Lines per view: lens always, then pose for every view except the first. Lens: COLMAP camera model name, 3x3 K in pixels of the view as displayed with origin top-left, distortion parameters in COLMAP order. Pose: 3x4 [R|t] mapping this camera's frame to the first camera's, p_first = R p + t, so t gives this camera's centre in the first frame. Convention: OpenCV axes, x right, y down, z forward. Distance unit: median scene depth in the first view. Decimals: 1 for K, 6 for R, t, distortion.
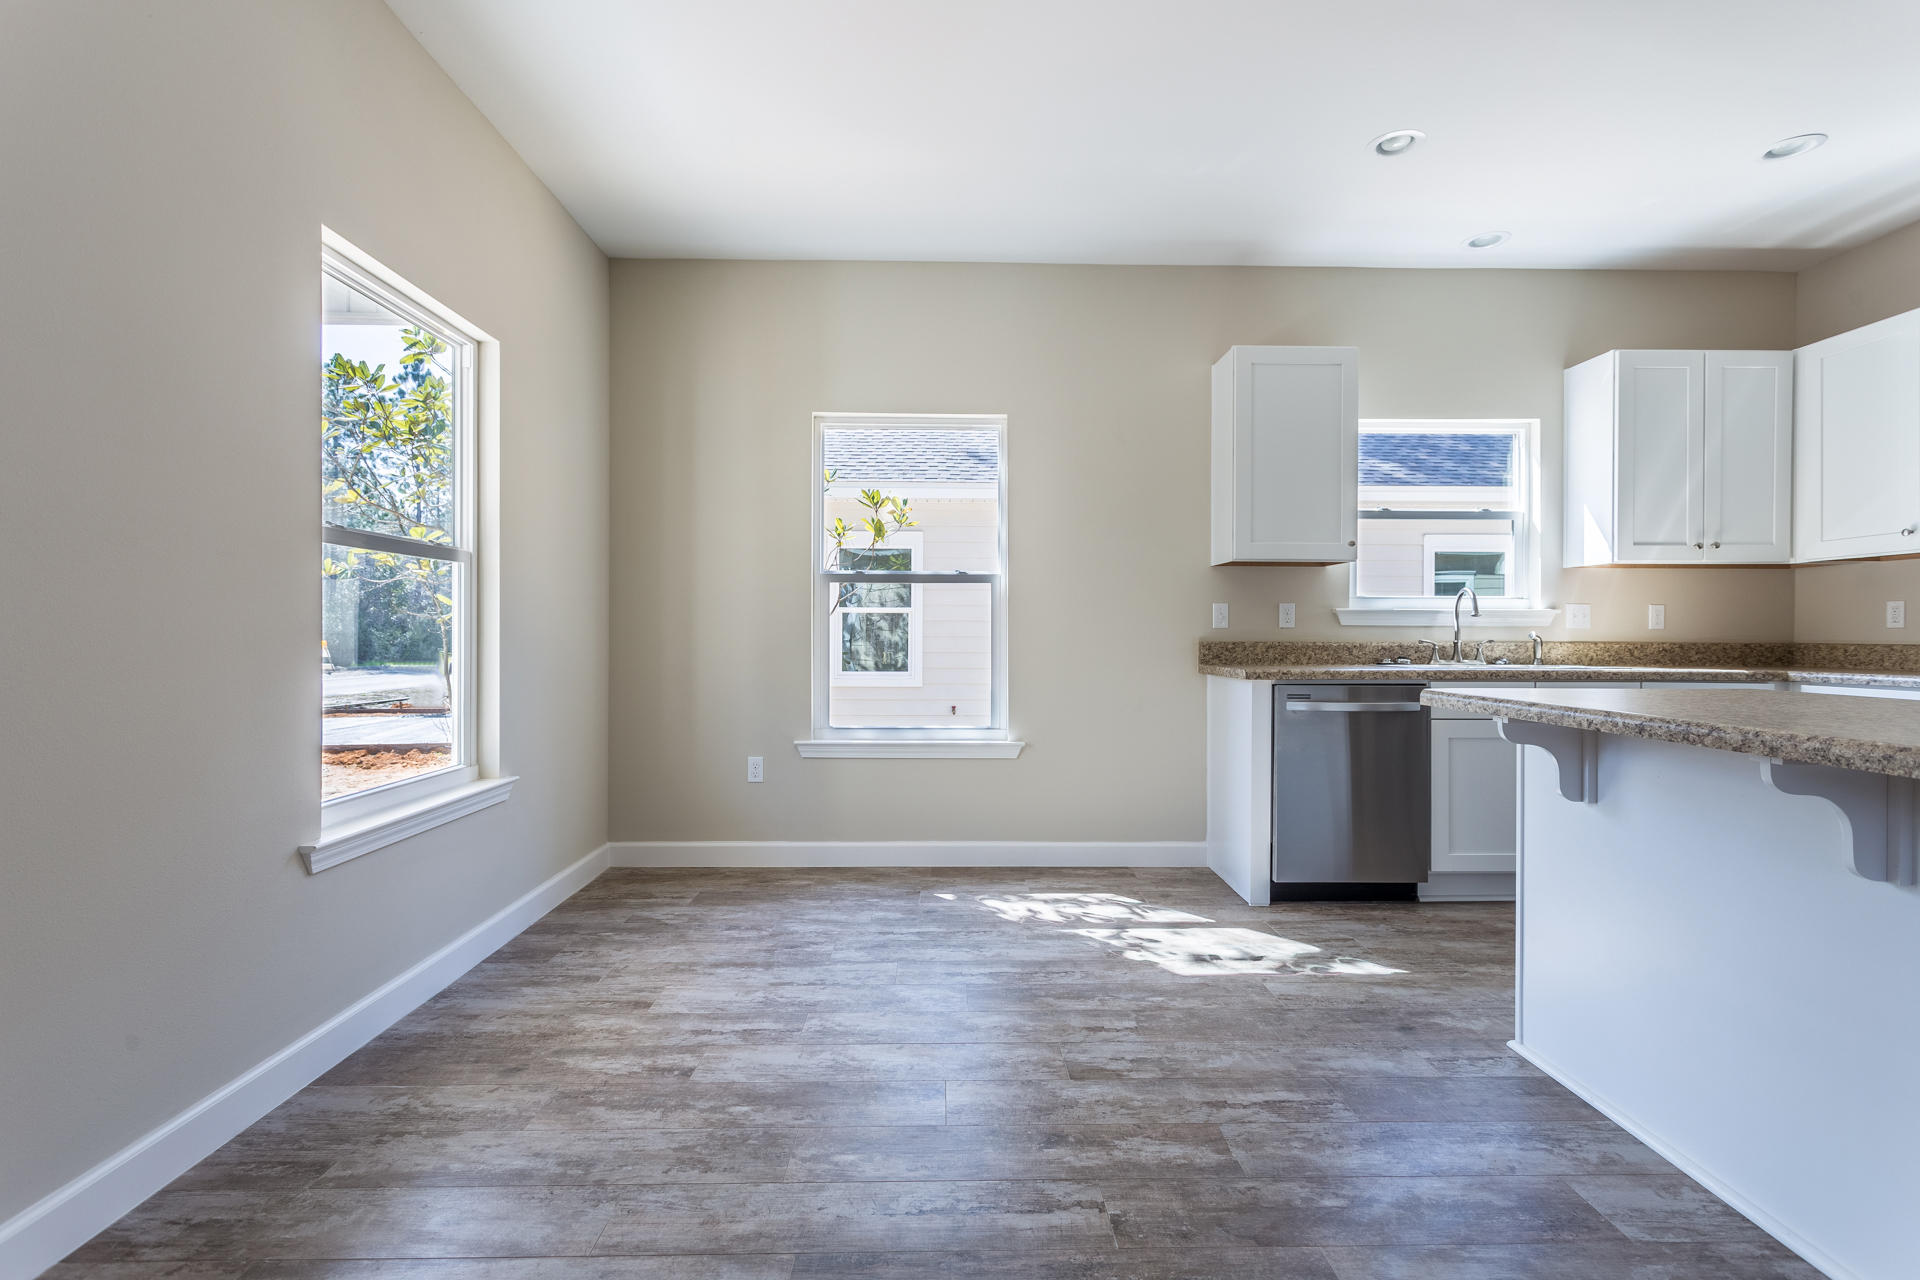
lens RADIAL K [[909.5, 0, 960.0], [0, 909.5, 640.0], [0, 0, 1]] dist [0.001265, 0.000341]
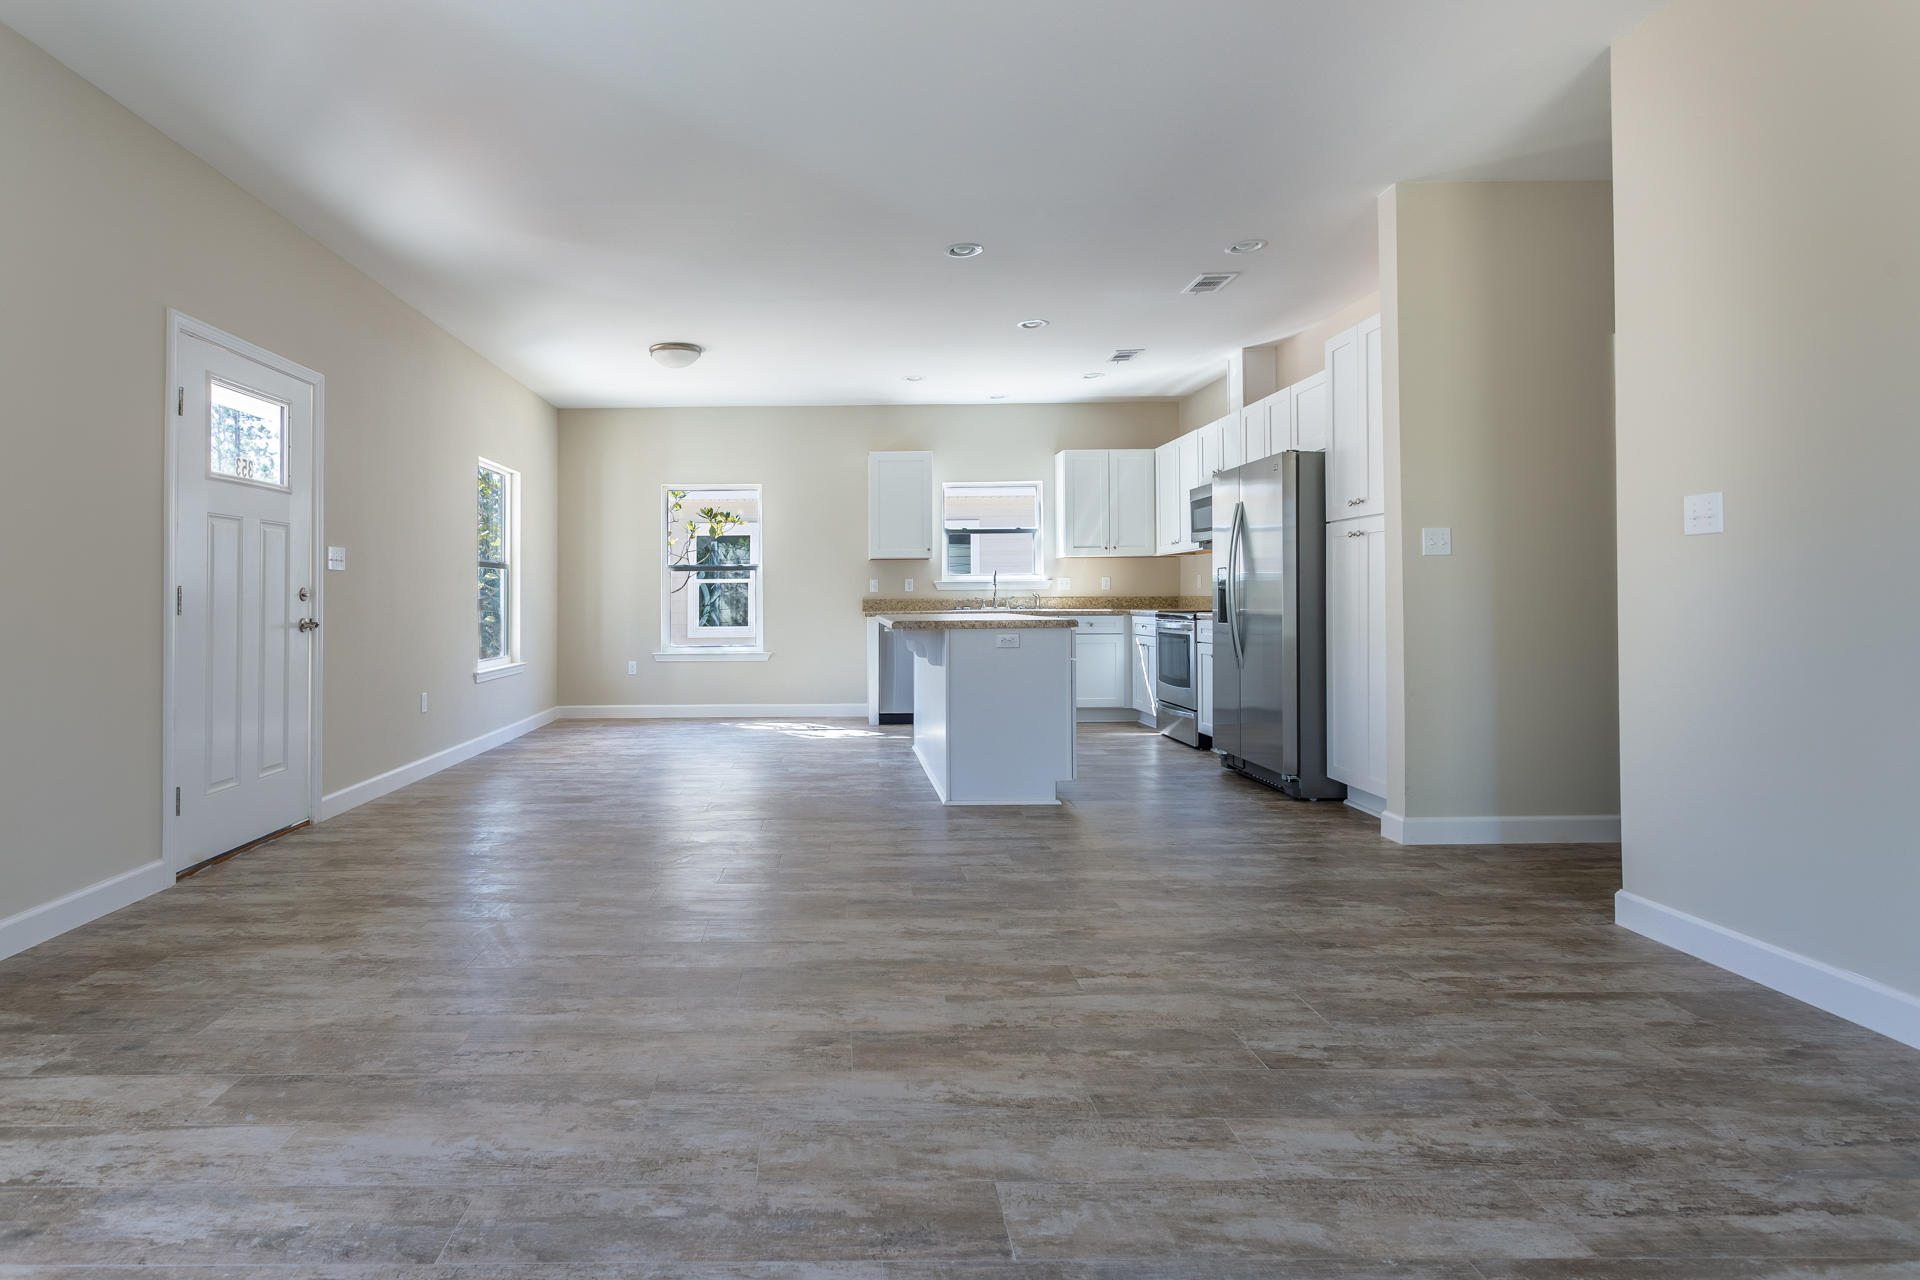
lens RADIAL K [[985.7, 0, 901.7], [0, 985.7, 642.2], [0, 0, 1]] dist [0.066990, 0.000123]
pose [[0.999056, -0.015329, 0.040653, 0.291168], [0.013588, 0.998993, 0.042752, 0.004143], [-0.041268, -0.042159, 0.998258, -1.246944]]
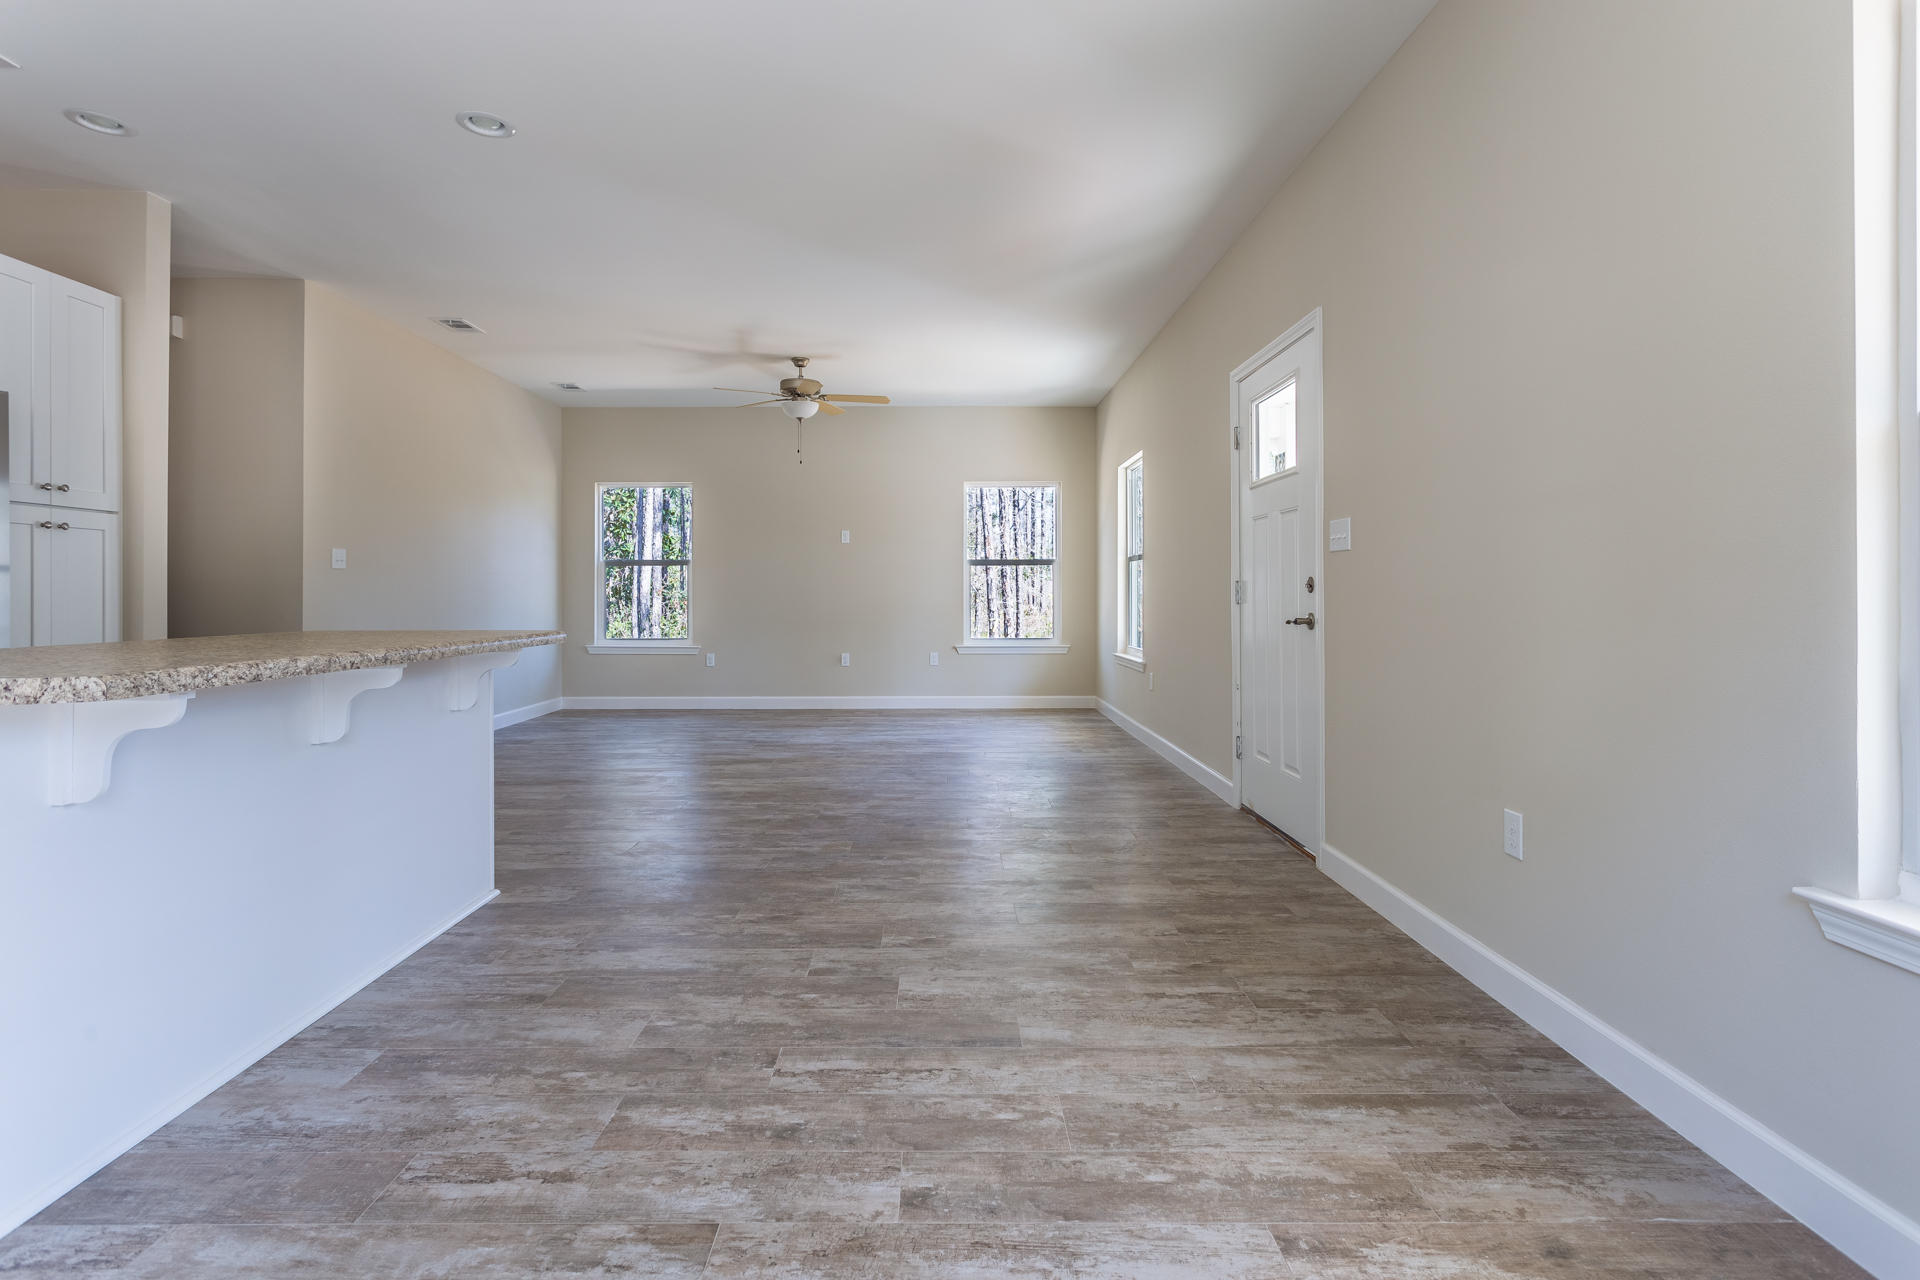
lens RADIAL K [[932.4, 0, 998.0], [0, 932.4, 587.8], [0, 0, 1]] dist [0.000393, 0.000153]
pose [[-0.999106, -0.000812, -0.042275, -0.039285], [-0.000861, 0.999999, 0.001141, -0.003744], [0.042274, 0.001177, -0.999105, 1.095949]]
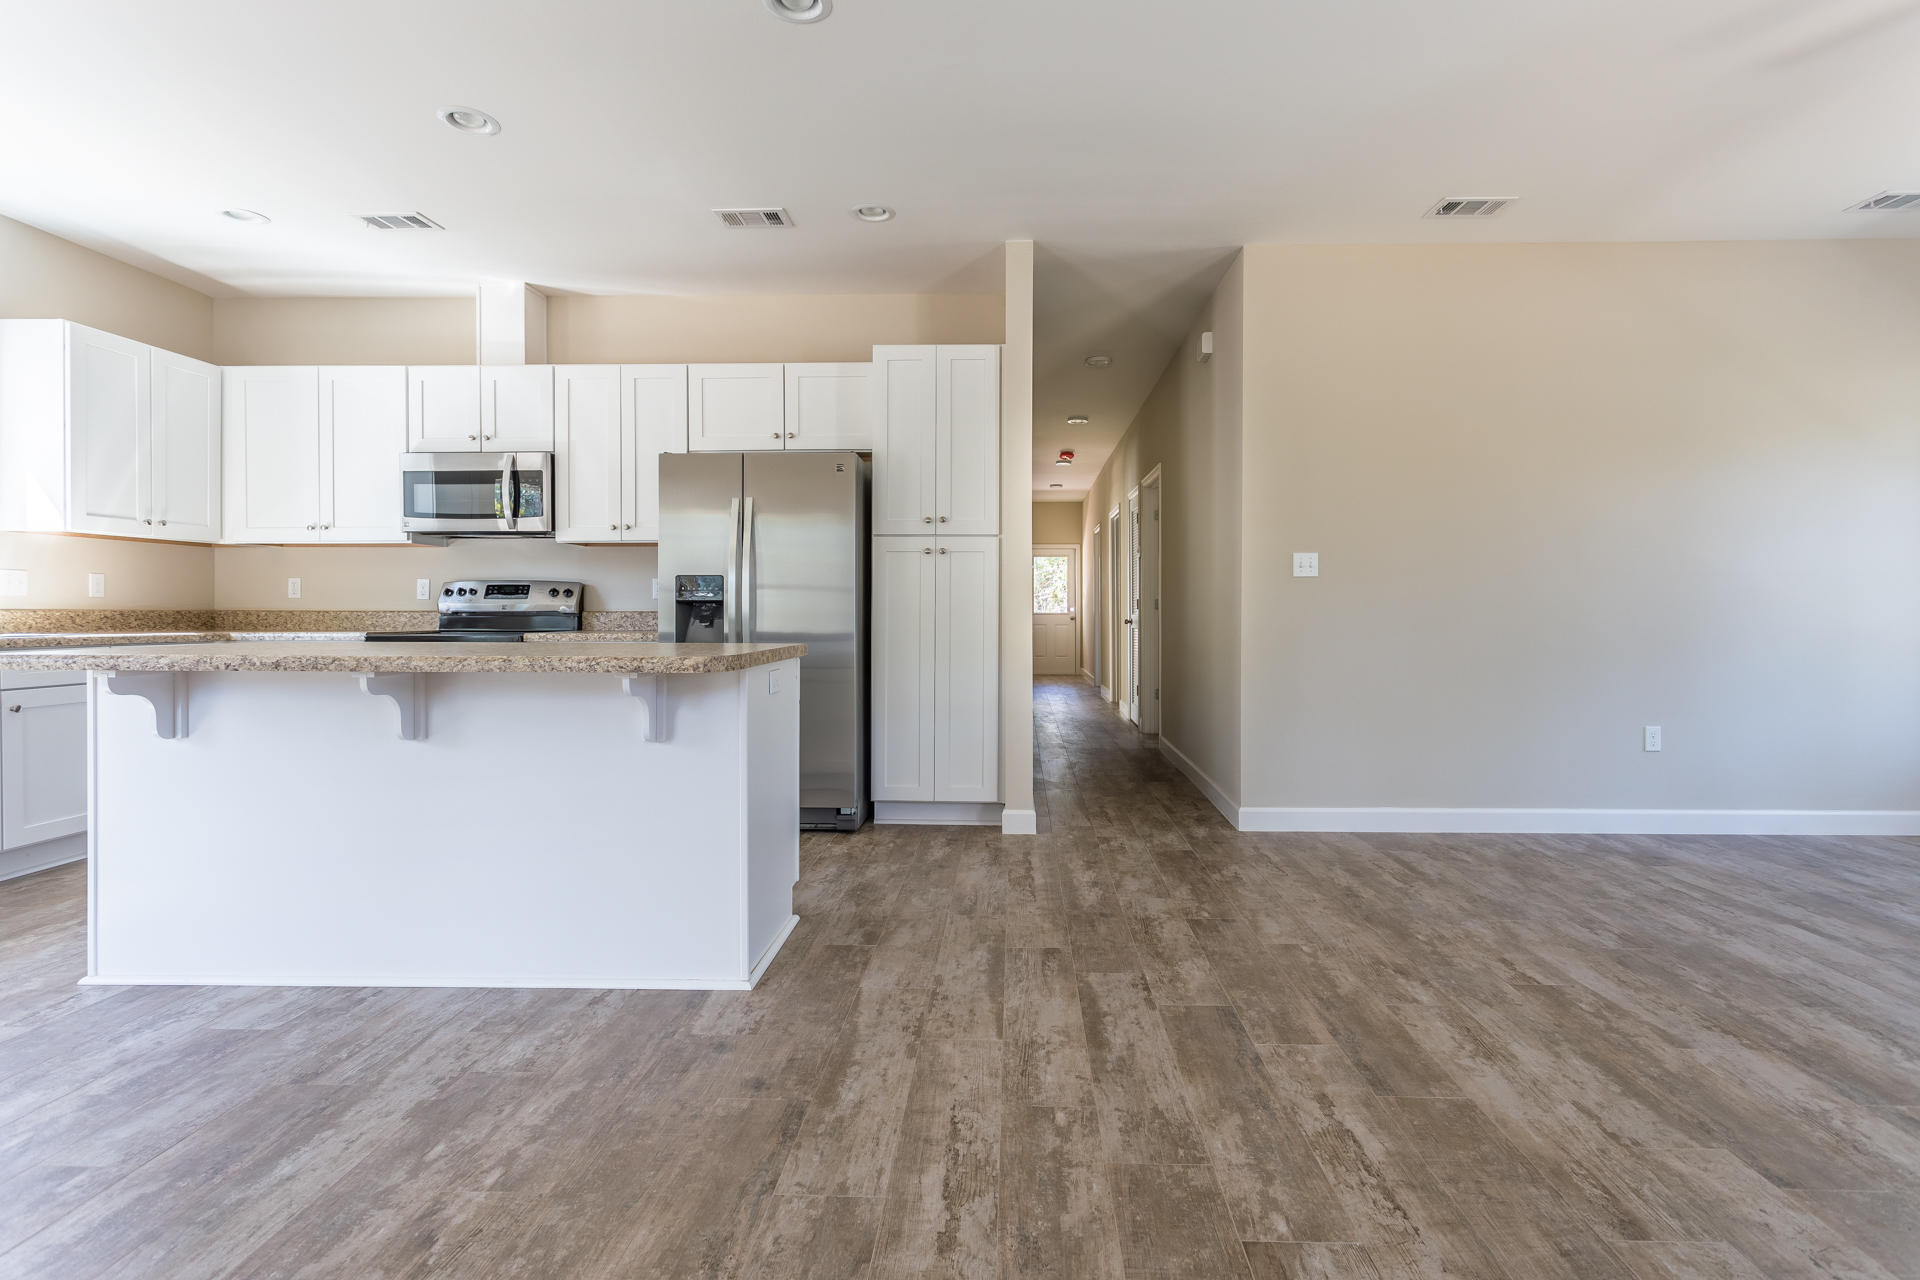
lens RADIAL K [[937.9, 0, 993.8], [0, 937.9, 613.7], [0, 0, 1]] dist [0.001535, 0.001356]
pose [[0.048377, -0.006292, 0.998809, -0.301208], [0.005148, 0.999968, 0.006050, 0.006736], [-0.998816, 0.004849, 0.048408, -0.085364]]
